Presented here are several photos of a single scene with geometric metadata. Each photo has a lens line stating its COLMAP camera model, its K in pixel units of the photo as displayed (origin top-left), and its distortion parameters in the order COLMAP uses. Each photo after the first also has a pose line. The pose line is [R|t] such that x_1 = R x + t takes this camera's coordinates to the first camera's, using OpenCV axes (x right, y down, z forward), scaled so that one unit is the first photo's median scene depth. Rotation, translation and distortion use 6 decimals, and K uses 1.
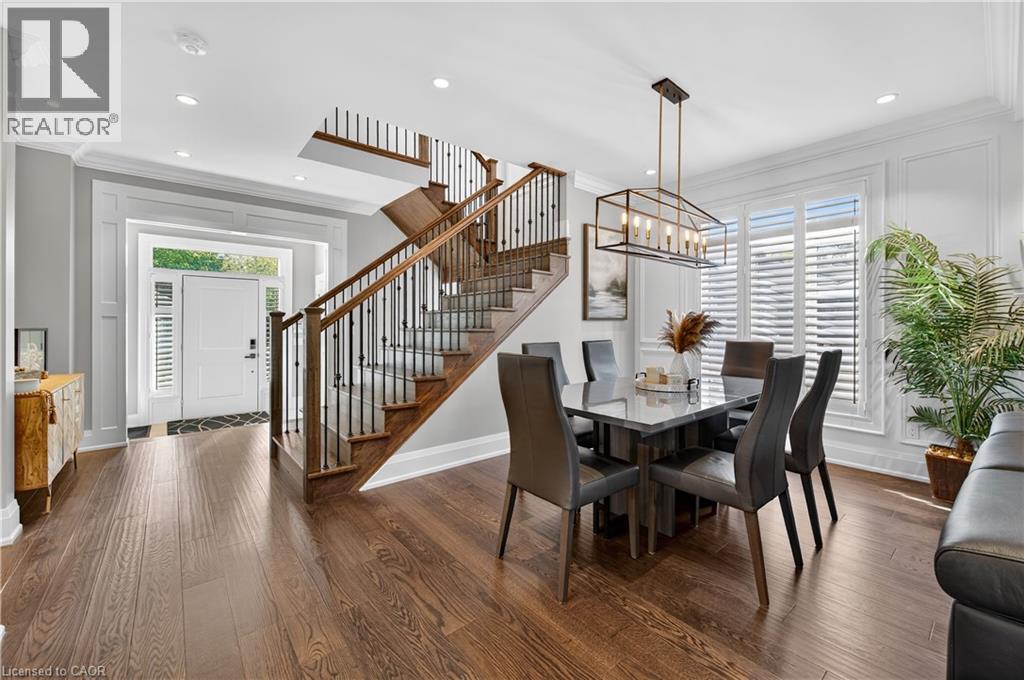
lens RADIAL K [[404.1, 0, 507.6], [0, 404.1, 325.4], [0, 0, 1]] dist [0.001432, 0.000017]
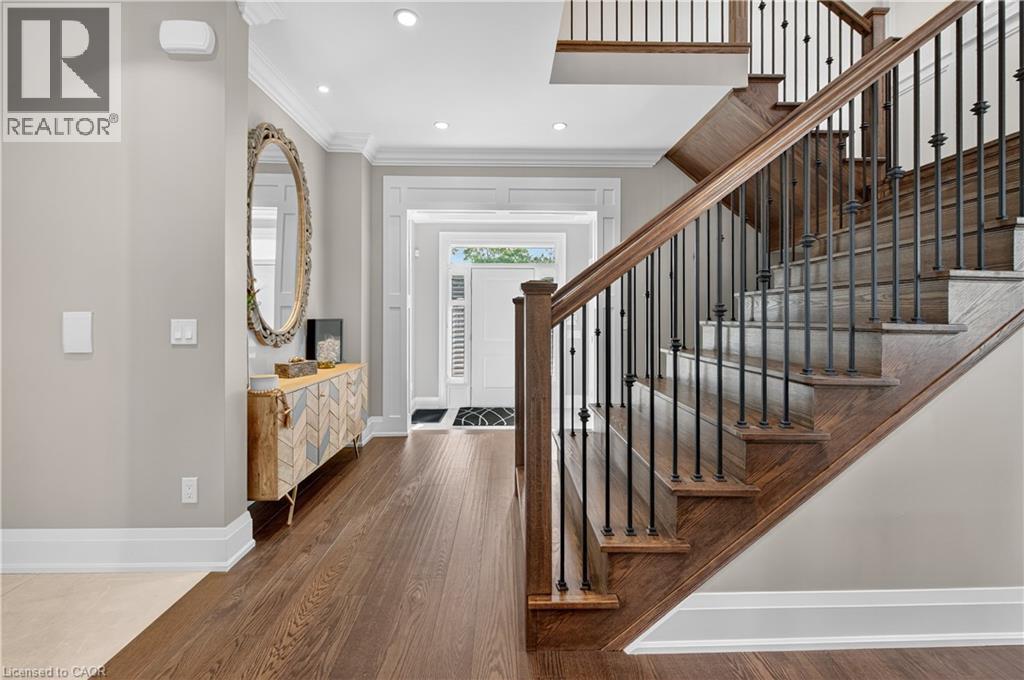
lens RADIAL K [[402.6, 0, 514.2], [0, 402.6, 313.5], [0, 0, 1]] dist [0.000495, 0.000075]
pose [[0.789693, -0.003040, -0.613495, -0.115038], [-0.001756, 0.999972, -0.007216, 0.000523], [0.613500, 0.006776, 0.789666, 0.355929]]
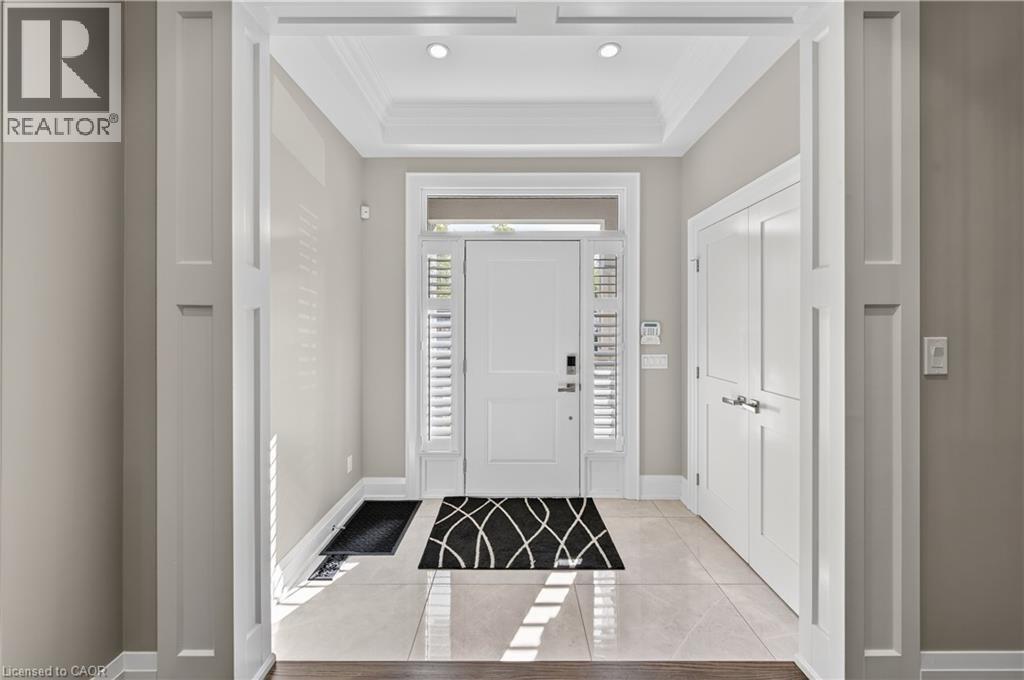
lens RADIAL K [[412.5, 0, 512.9], [0, 412.5, 321.8], [0, 0, 1]] dist [0.004113, -0.004320]
pose [[0.767909, -0.003413, -0.640549, -0.541939], [-0.002395, 0.999964, -0.008199, -0.006890], [0.640554, 0.007830, 0.767873, 0.848548]]
